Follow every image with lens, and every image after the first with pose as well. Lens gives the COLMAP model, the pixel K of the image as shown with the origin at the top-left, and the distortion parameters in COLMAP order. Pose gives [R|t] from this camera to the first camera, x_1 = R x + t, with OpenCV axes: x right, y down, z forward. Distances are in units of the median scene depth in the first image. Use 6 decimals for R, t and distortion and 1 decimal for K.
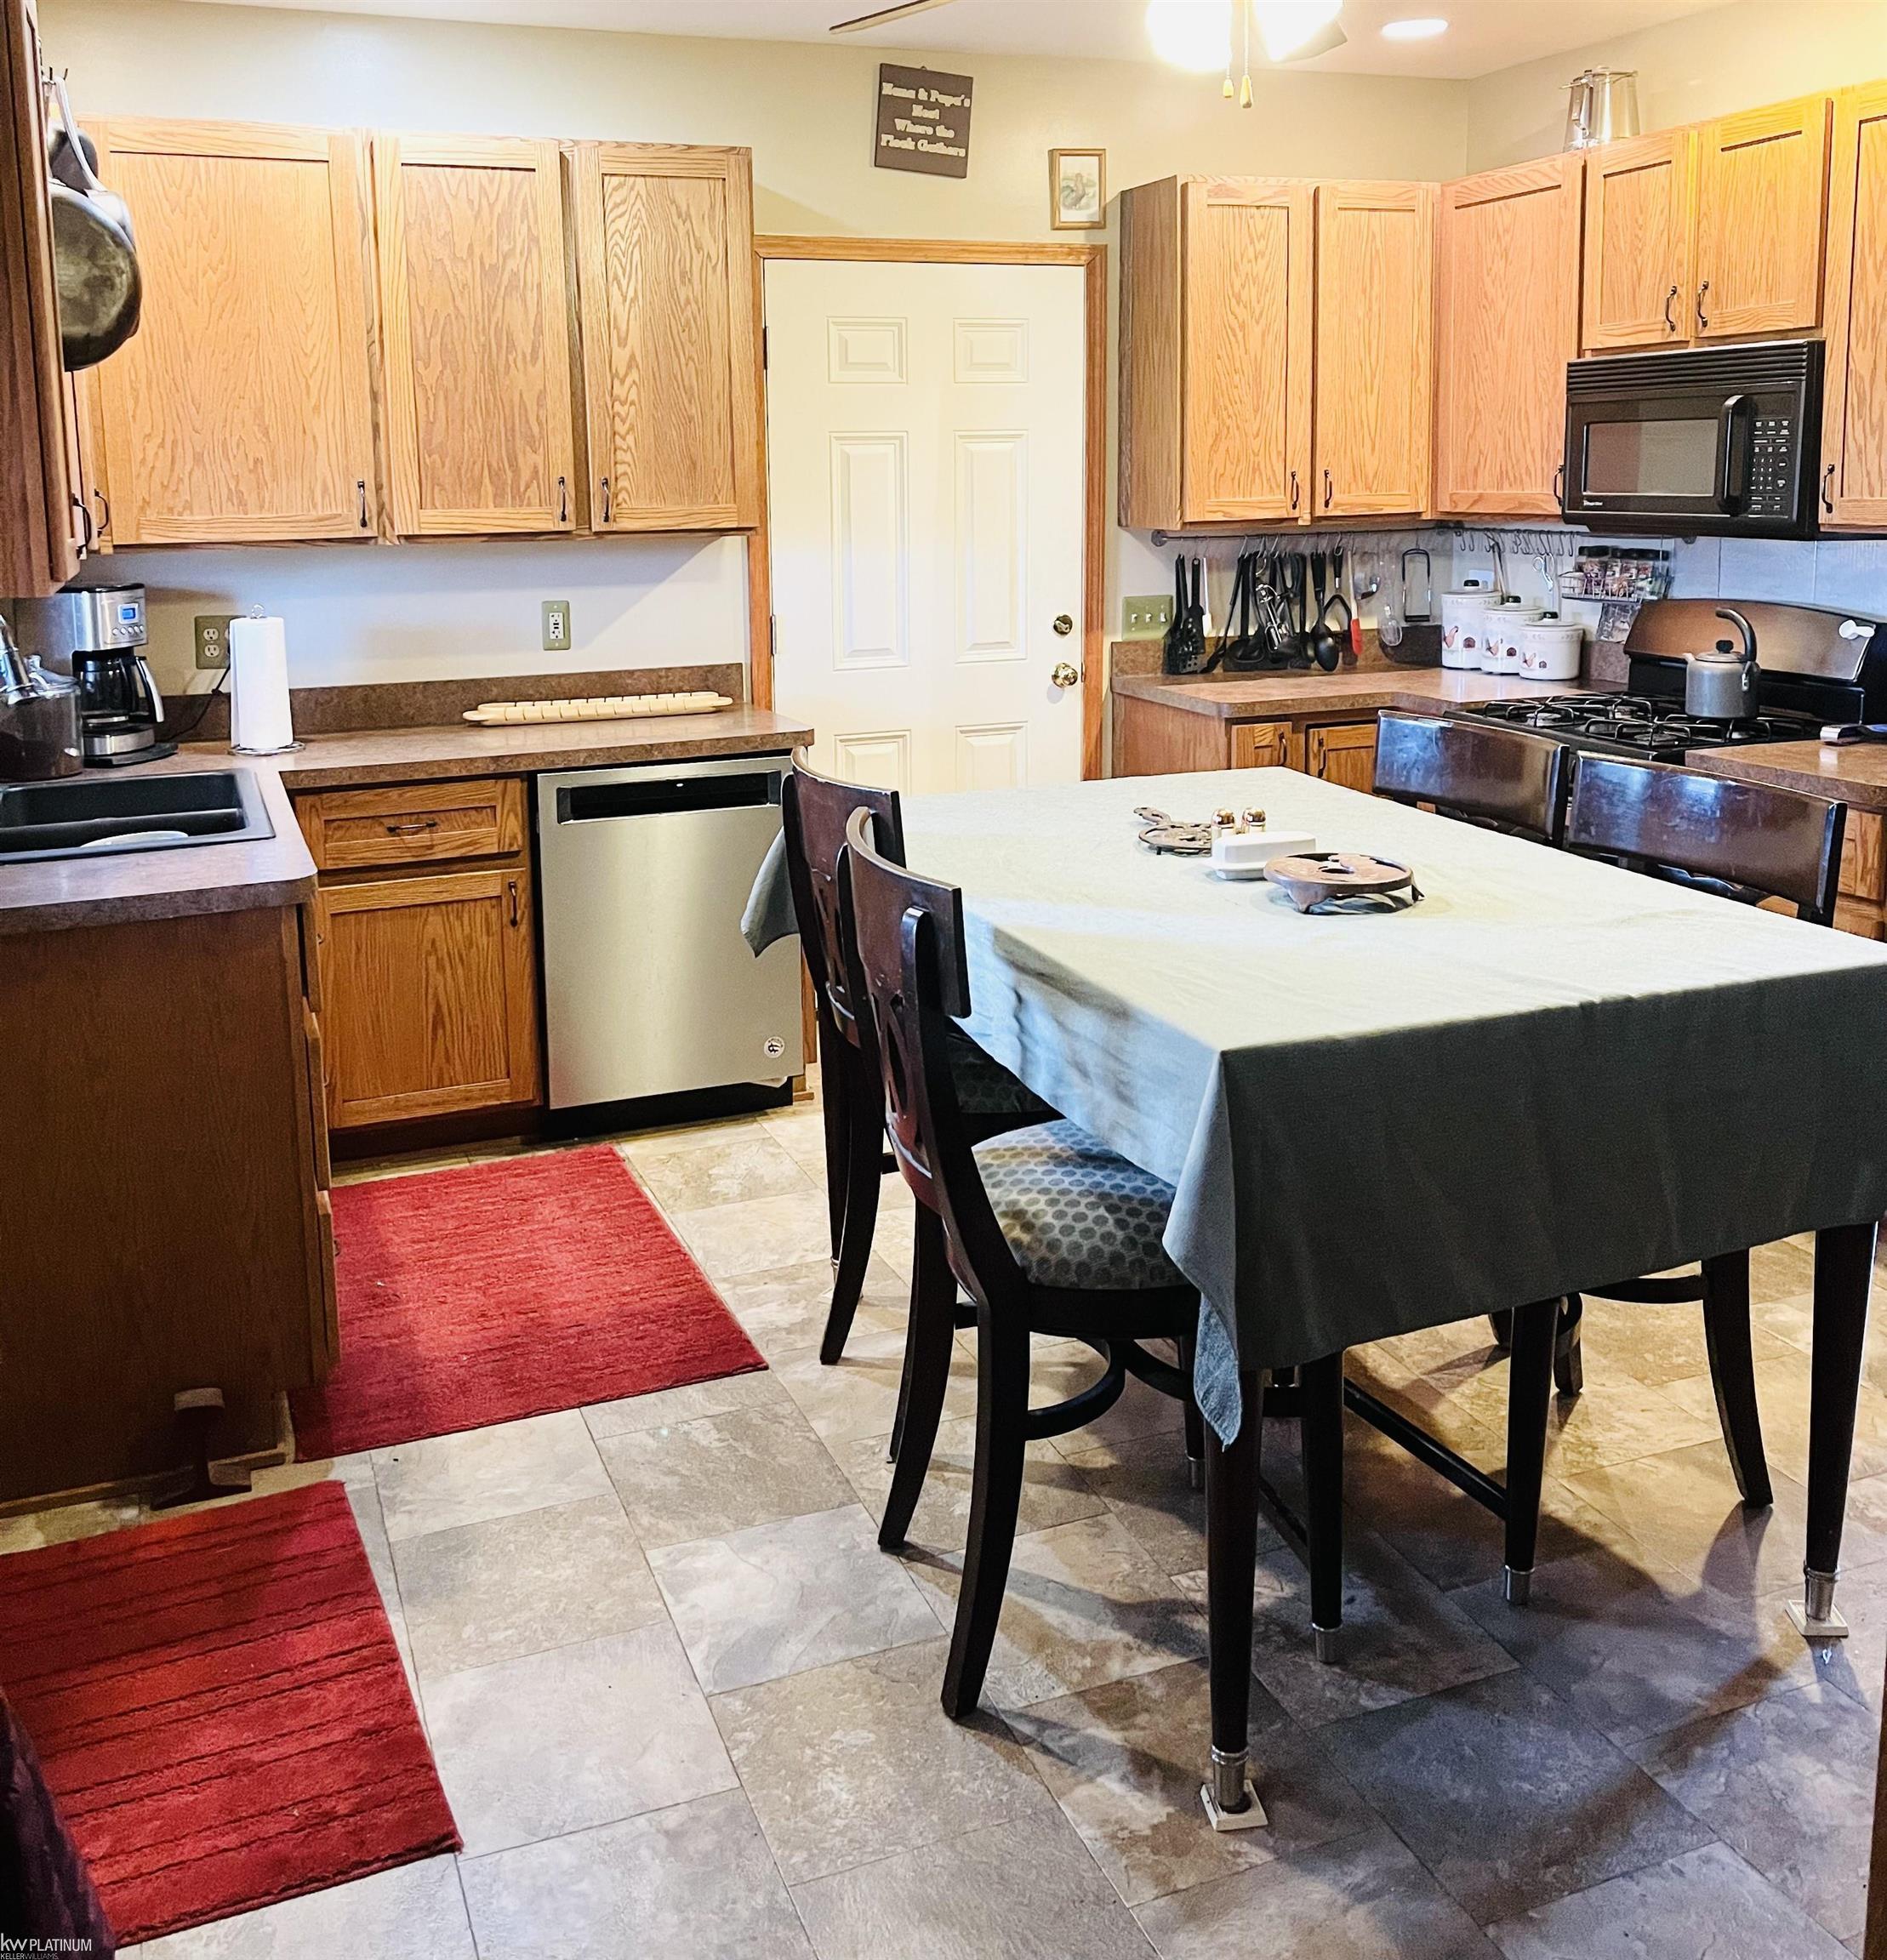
lens RADIAL K [[1893.4, 0, 943.7], [0, 1893.4, 927.2], [0, 0, 1]] dist [0.018956, -0.014698]
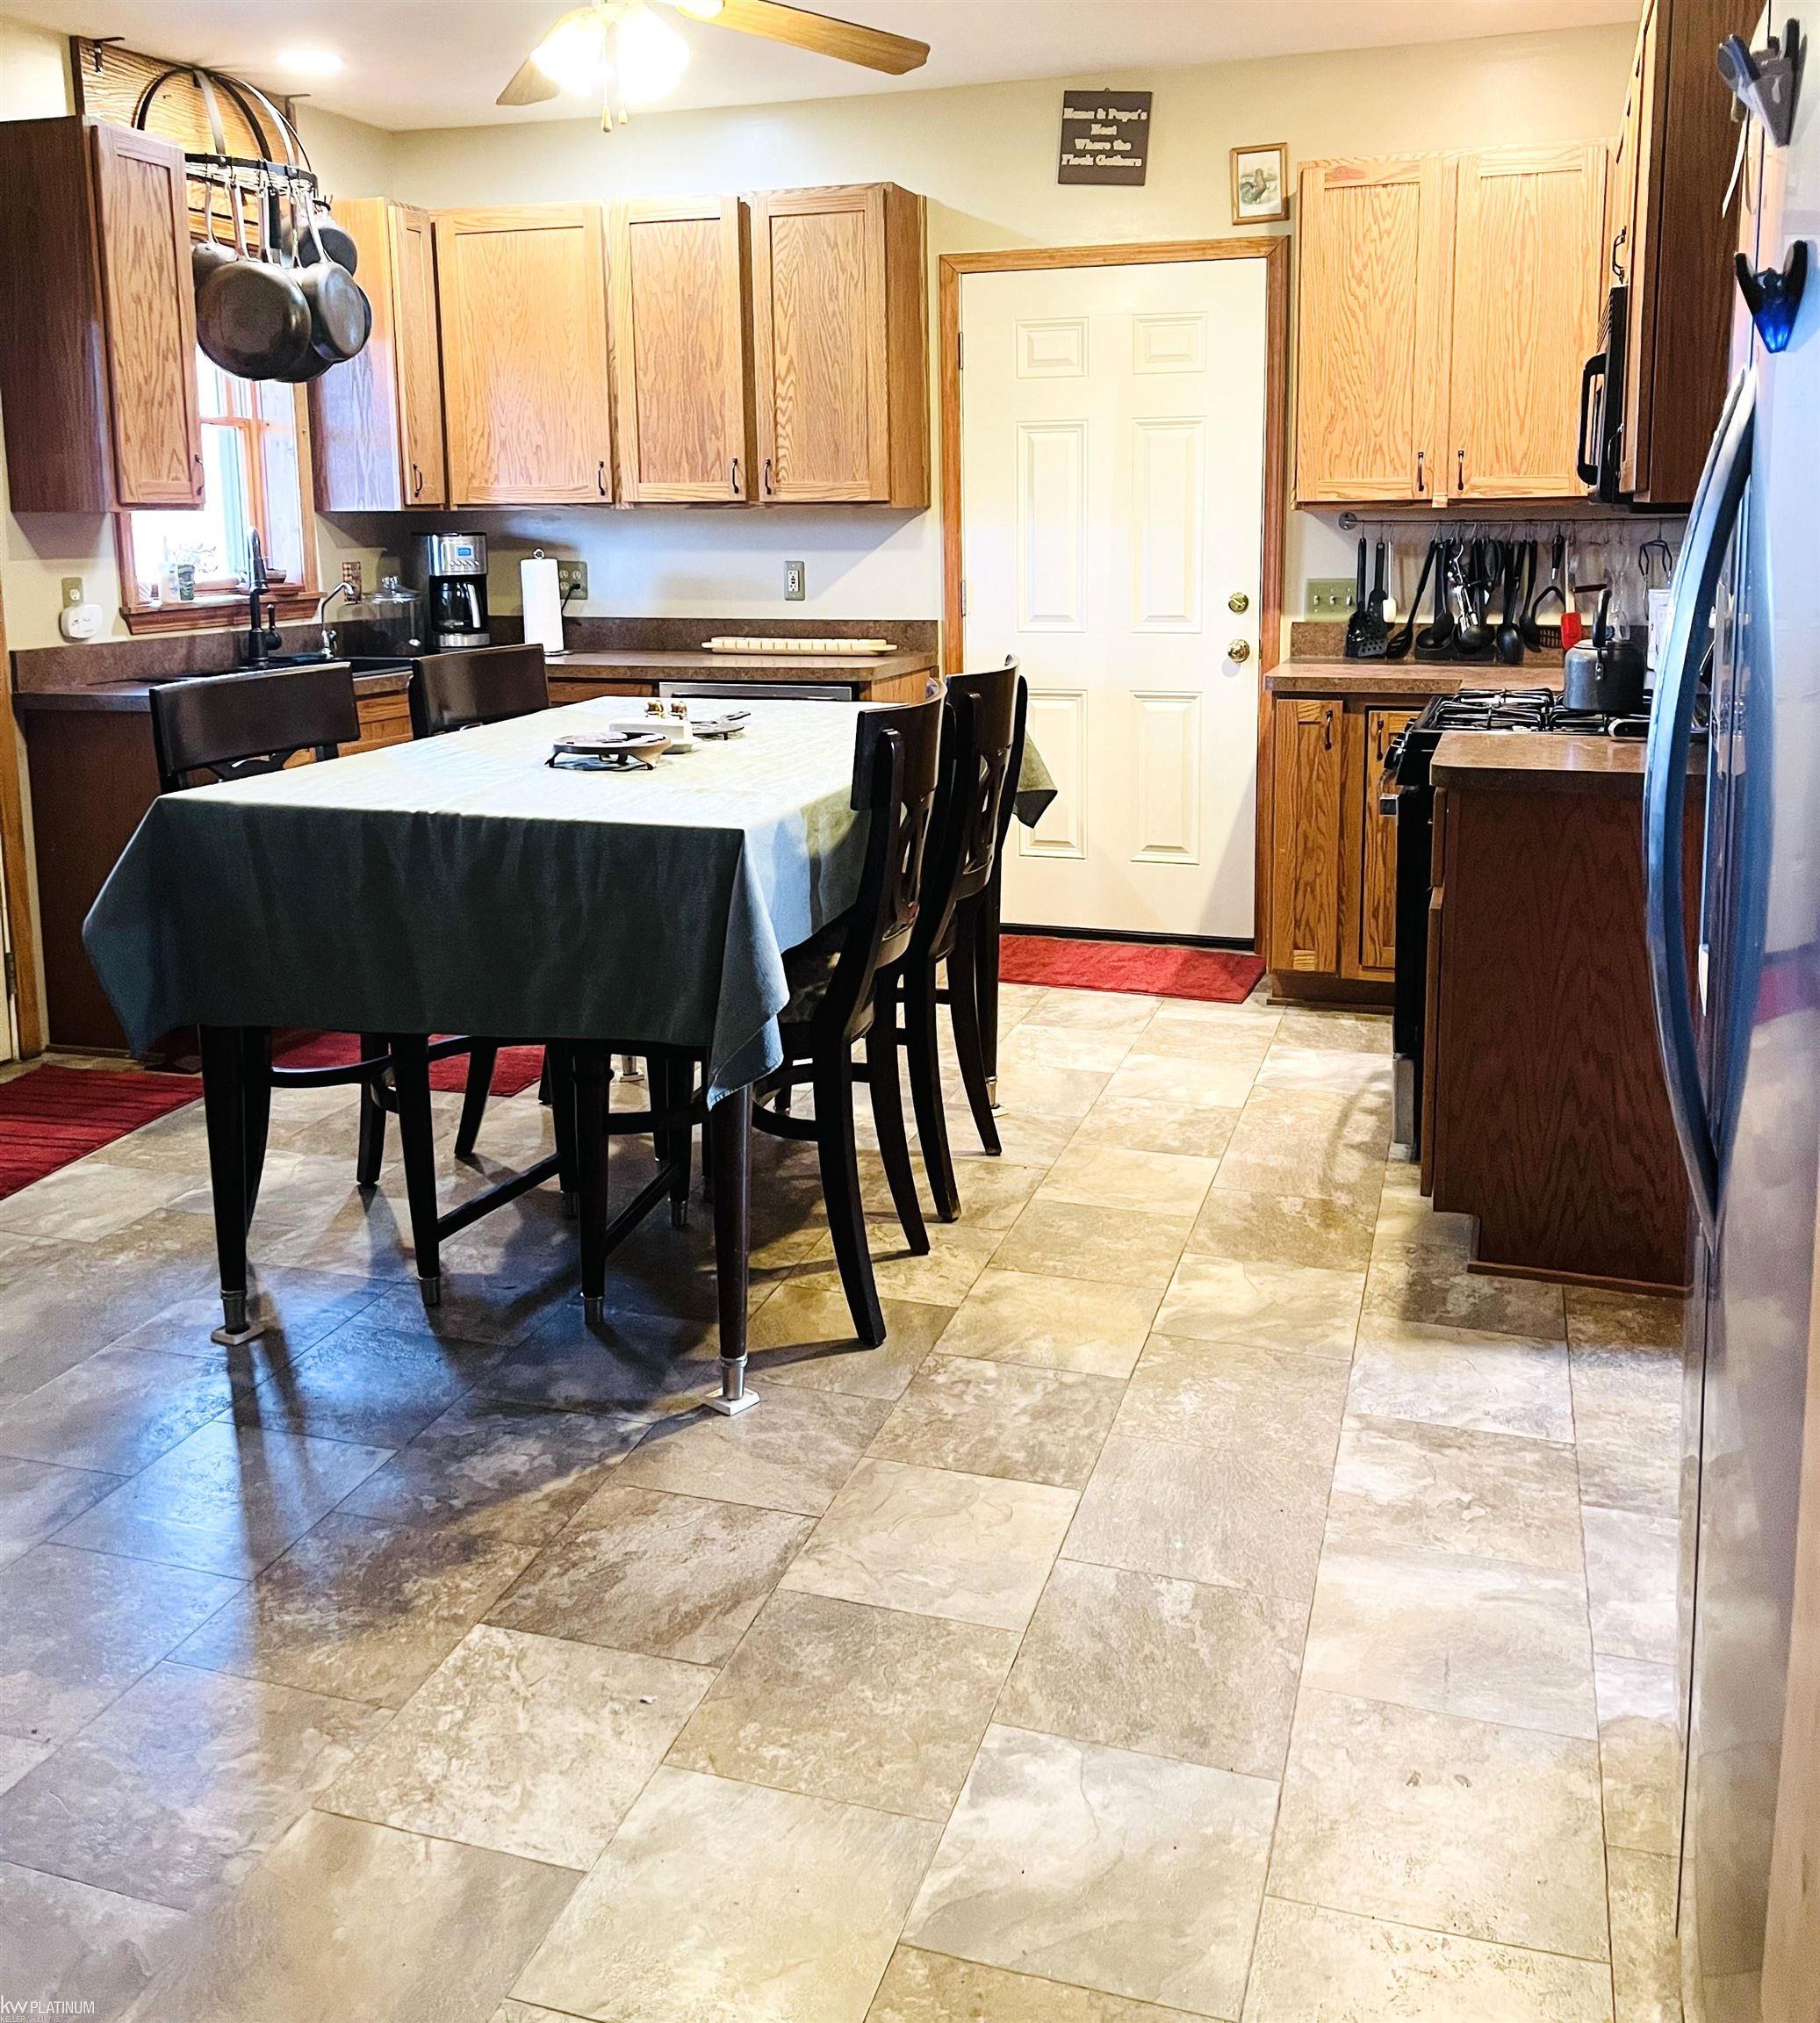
lens RADIAL K [[1795.1, 0, 910.0], [0, 1795.1, 1011.5], [0, 0, 1]] dist [0.069633, -0.133432]
pose [[0.771783, 0.177602, -0.610580, 0.643268], [-0.155001, 0.983785, 0.090233, 0.004721], [0.616705, 0.025000, 0.786797, 0.099081]]
